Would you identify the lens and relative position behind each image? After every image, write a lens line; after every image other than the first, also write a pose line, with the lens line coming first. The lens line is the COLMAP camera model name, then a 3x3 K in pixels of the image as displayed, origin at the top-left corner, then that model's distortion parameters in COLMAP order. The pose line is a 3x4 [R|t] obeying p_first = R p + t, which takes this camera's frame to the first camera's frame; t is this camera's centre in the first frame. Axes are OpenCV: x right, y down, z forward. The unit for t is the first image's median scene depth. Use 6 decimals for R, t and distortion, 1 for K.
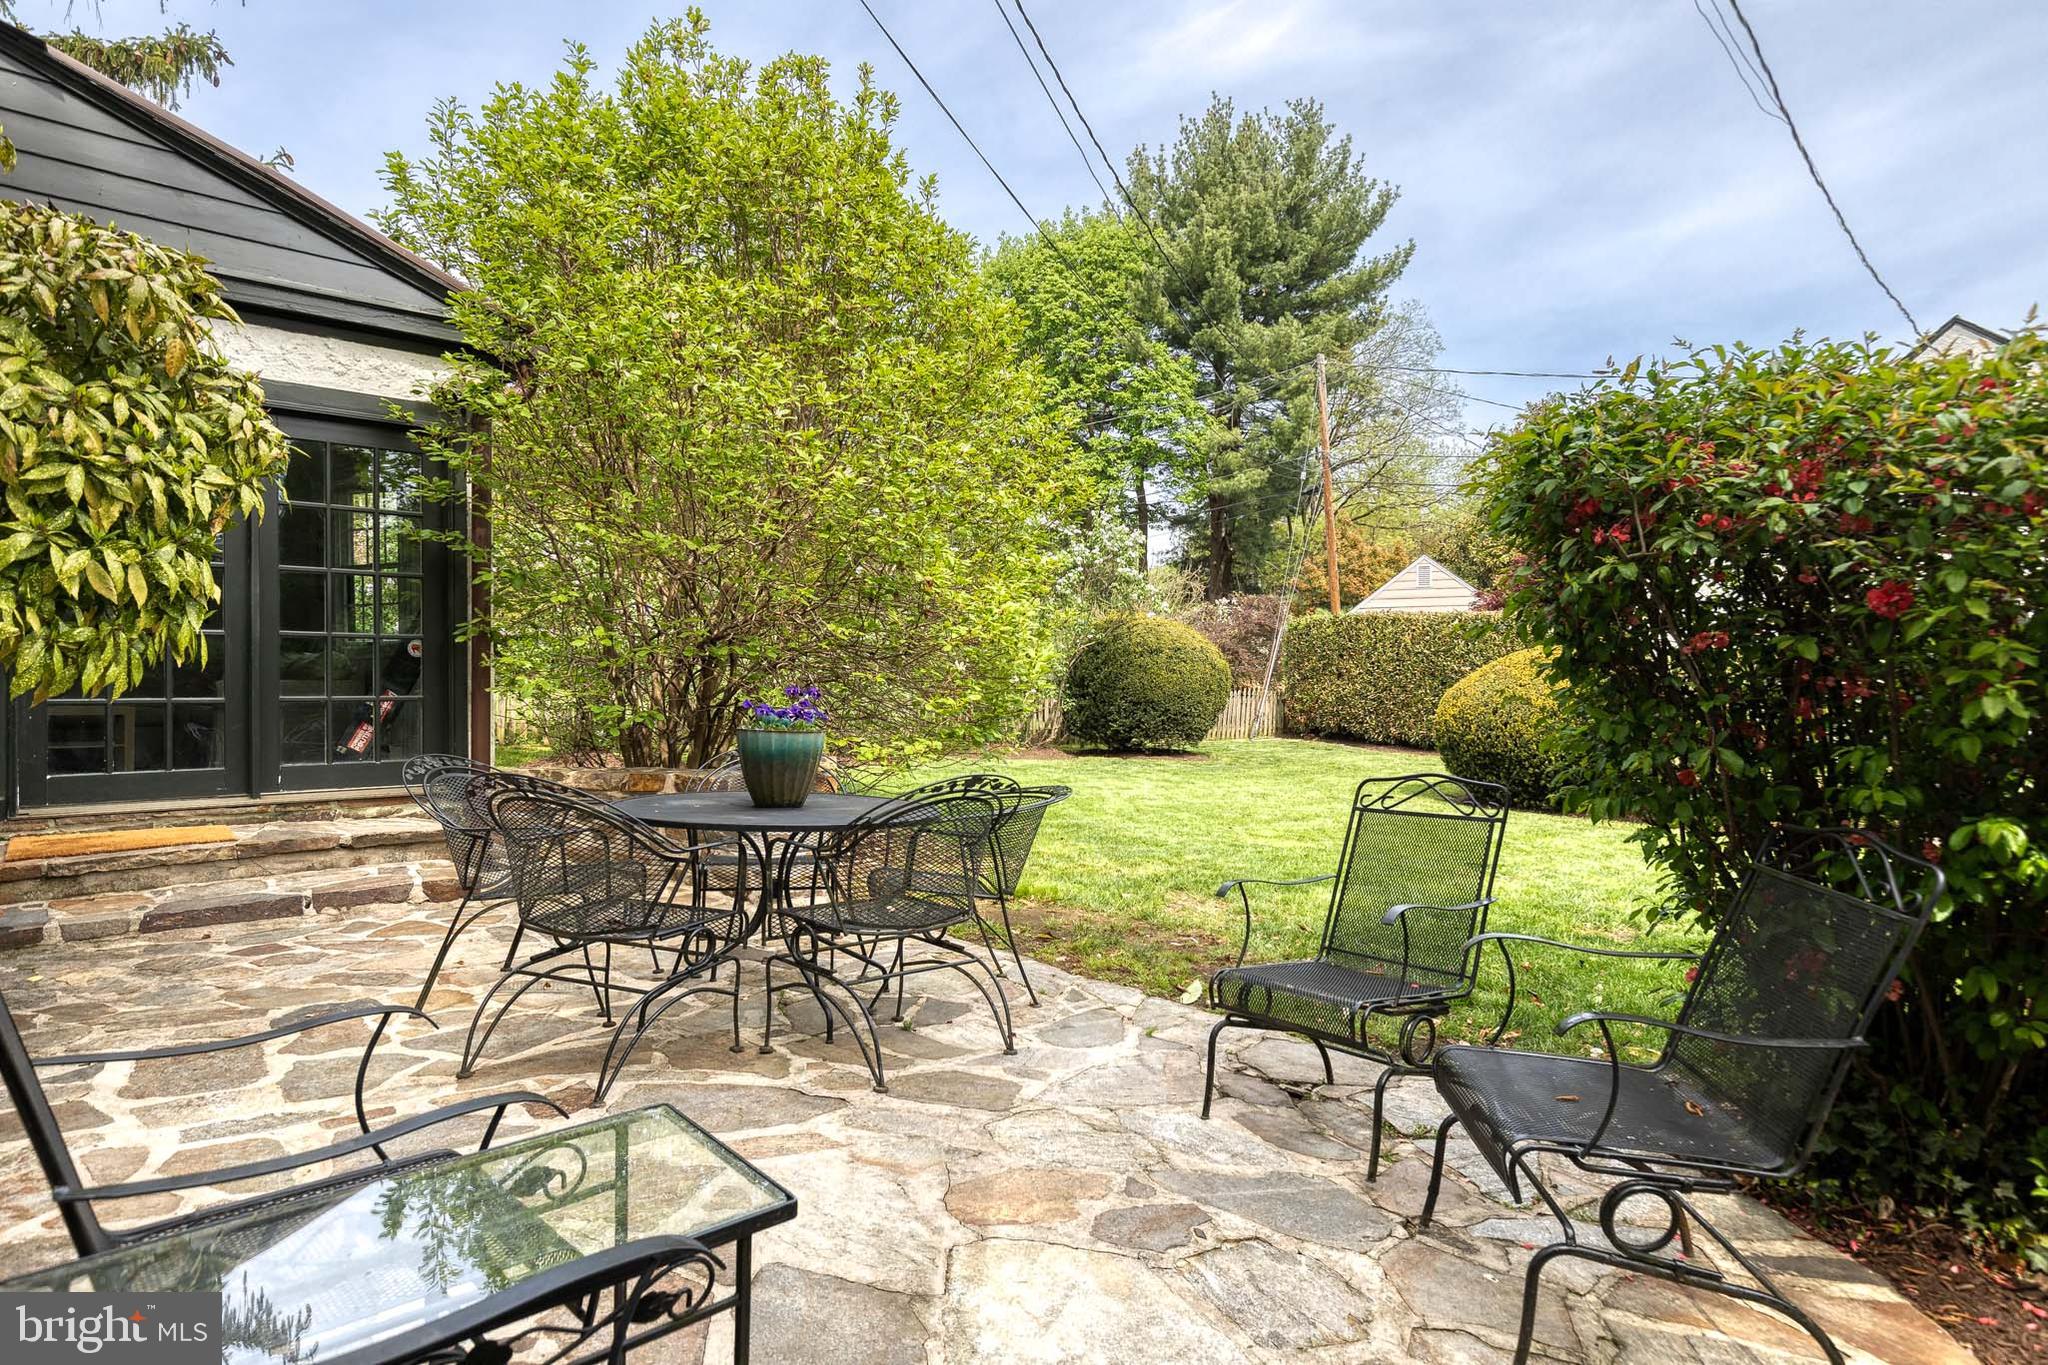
lens RADIAL K [[1255.0, 0, 1036.8], [0, 1255.0, 700.2], [0, 0, 1]] dist [-0.006214, -0.000496]
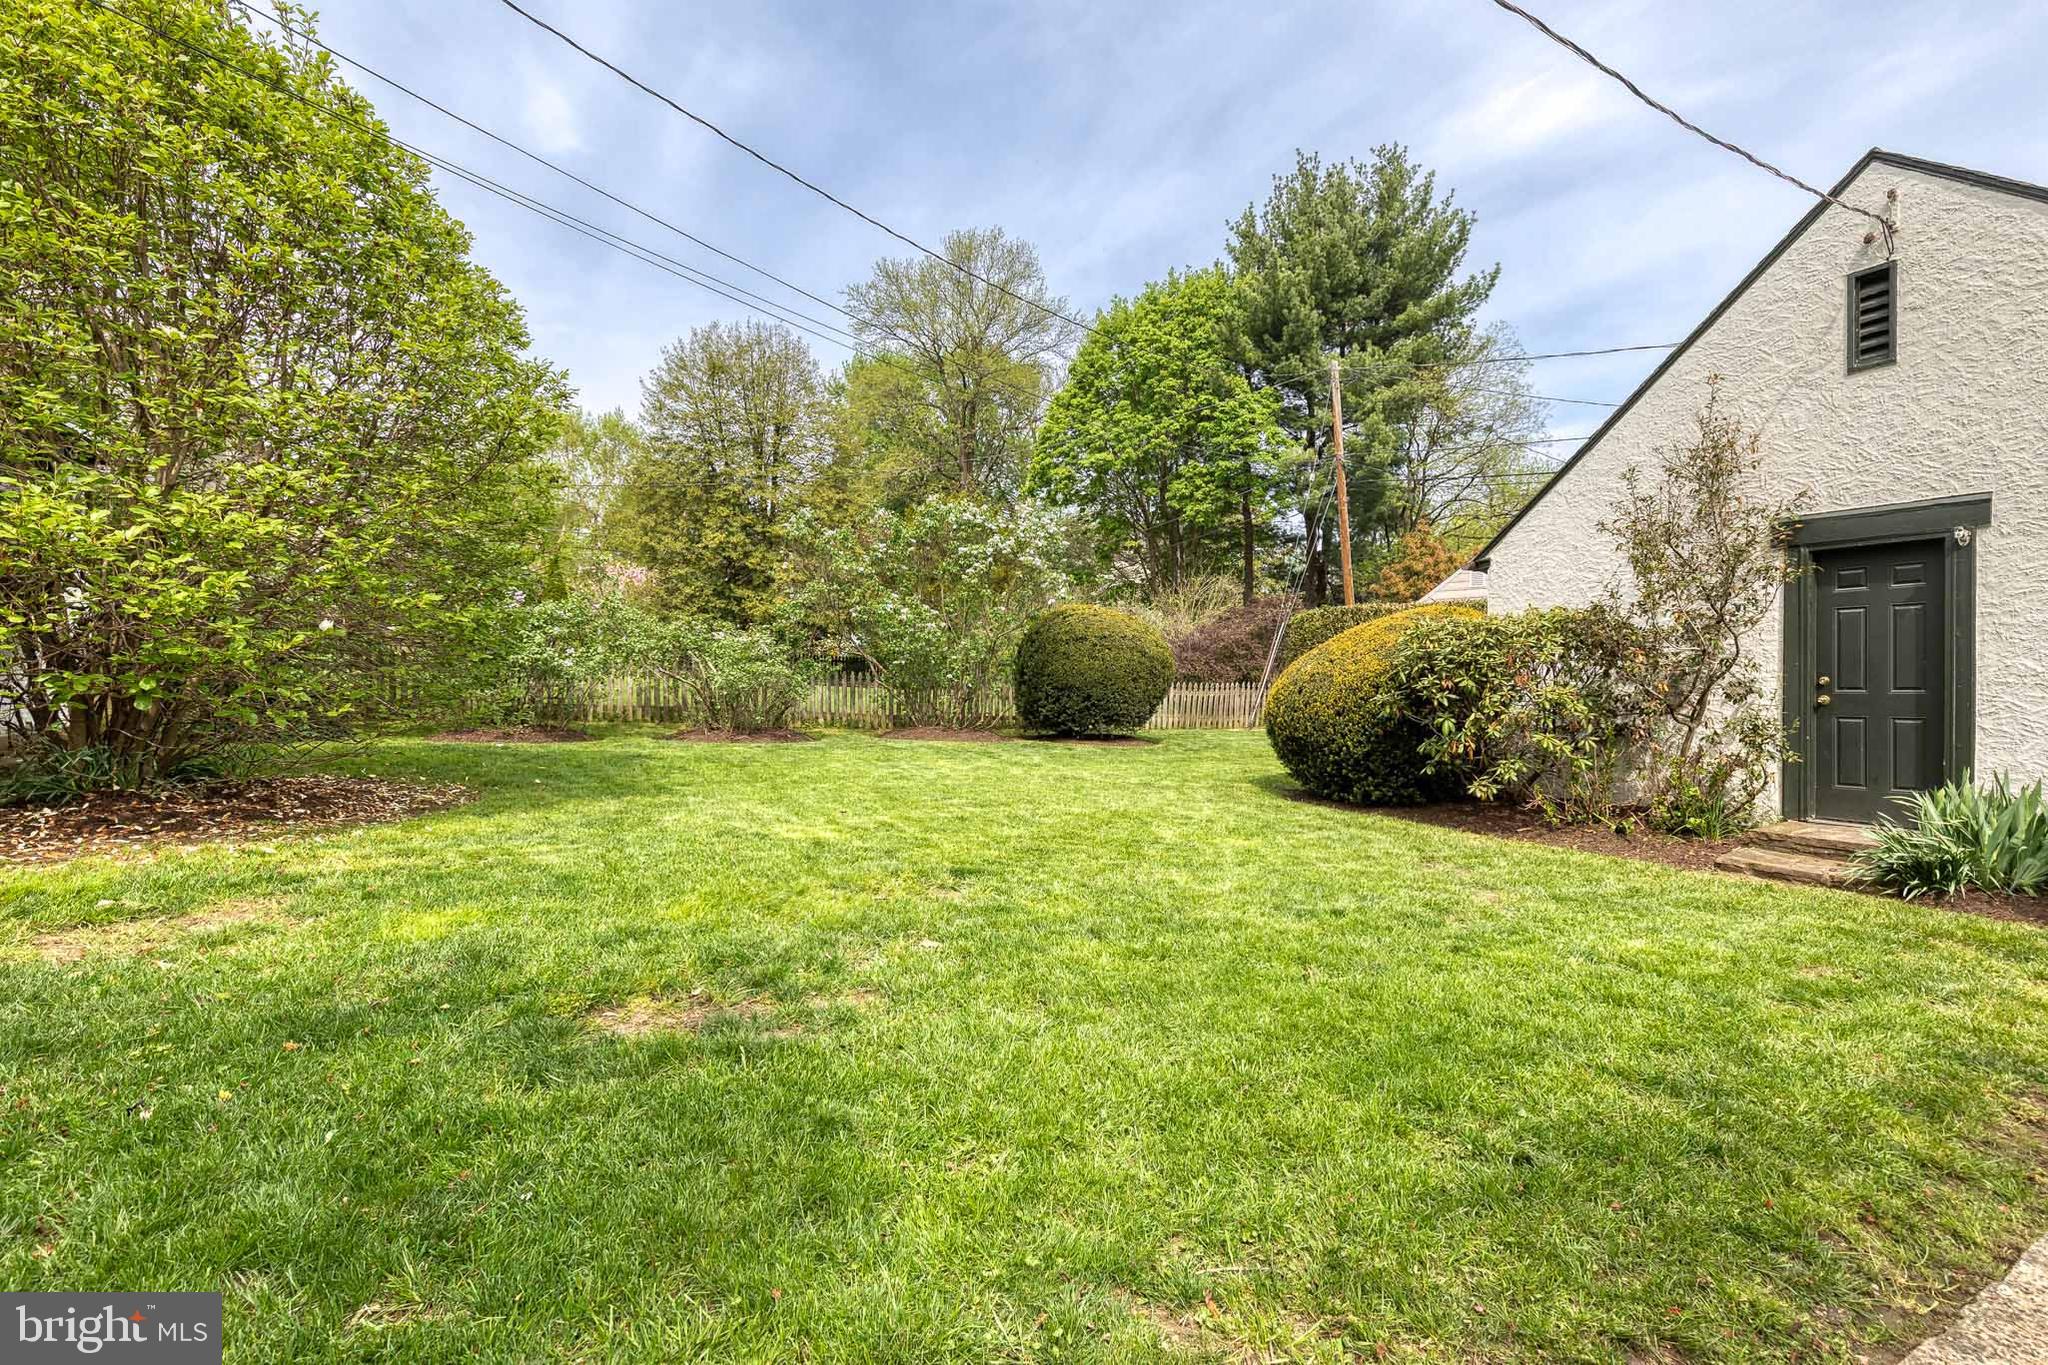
lens RADIAL K [[938.2, 0, 1120.0], [0, 938.2, 702.0], [0, 0, 1]] dist [-0.001306, -0.000983]
pose [[0.965890, 0.005986, -0.258884, 0.205220], [-0.008149, 0.999940, -0.007284, 0.011408], [0.258825, 0.009145, 0.965881, 0.161826]]
